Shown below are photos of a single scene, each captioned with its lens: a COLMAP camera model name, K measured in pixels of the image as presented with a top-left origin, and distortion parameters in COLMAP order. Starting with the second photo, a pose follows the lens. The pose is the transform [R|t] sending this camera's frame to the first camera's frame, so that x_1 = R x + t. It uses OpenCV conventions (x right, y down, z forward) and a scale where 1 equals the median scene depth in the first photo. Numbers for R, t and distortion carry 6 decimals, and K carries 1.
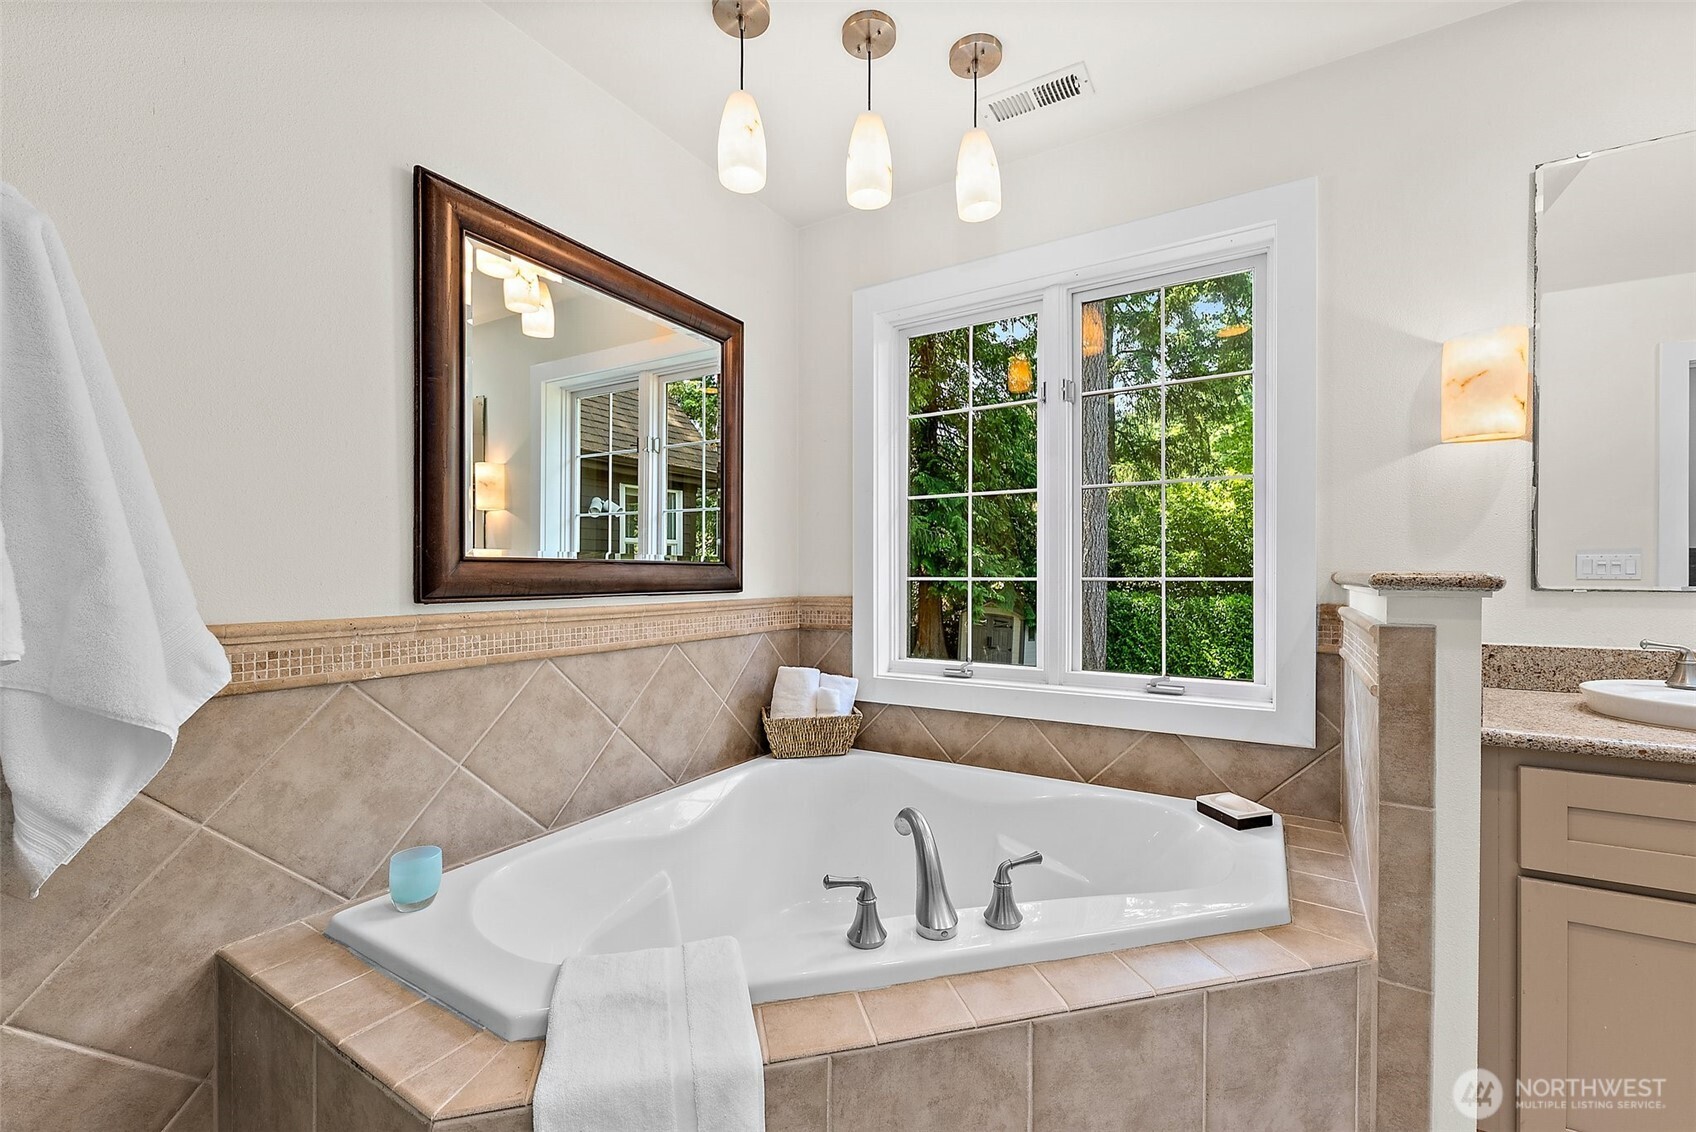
lens RADIAL K [[688.7, 0, 852.3], [0, 688.7, 575.2], [0, 0, 1]] dist [-0.002758, -0.000030]
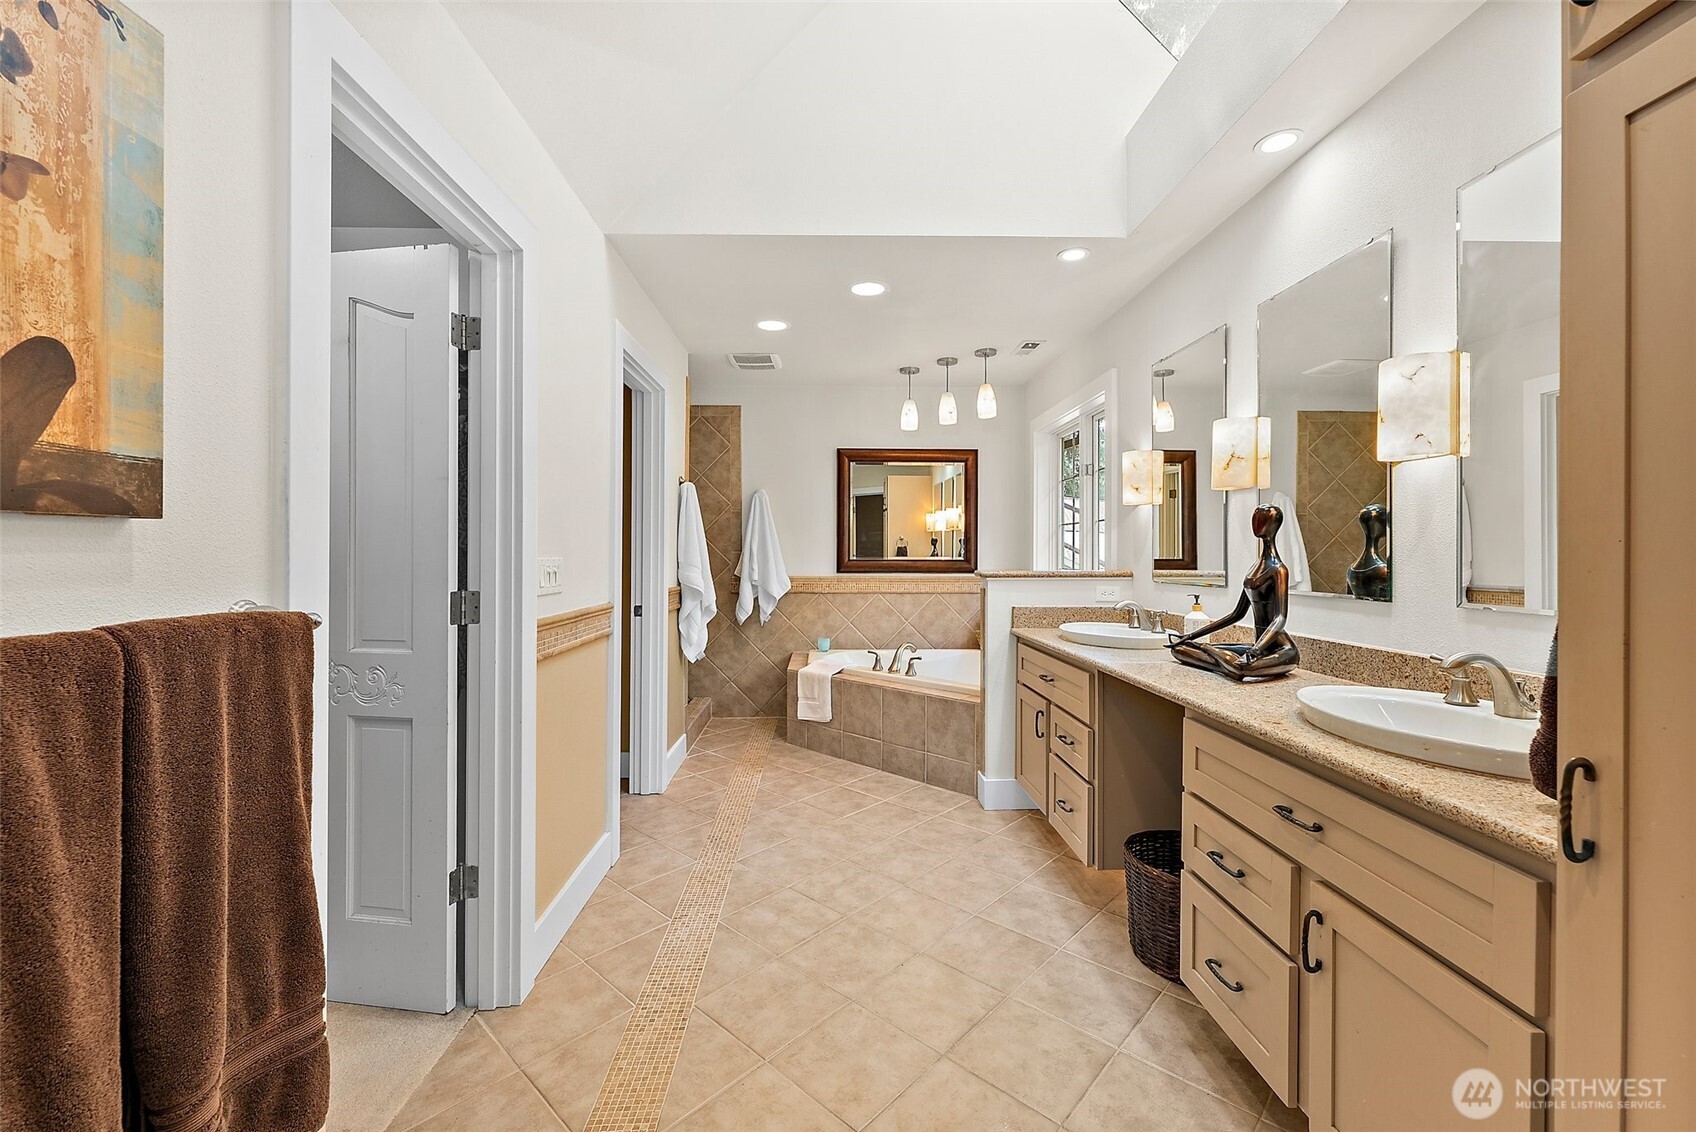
lens RADIAL K [[688.7, 0, 844.2], [0, 688.7, 553.9], [0, 0, 1]] dist [-0.002758, -0.000030]
pose [[0.535891, 0.004642, -0.844274, 2.031267], [-0.003887, 0.999988, 0.003030, -0.058536], [0.844278, 0.001658, 0.535903, -0.734614]]
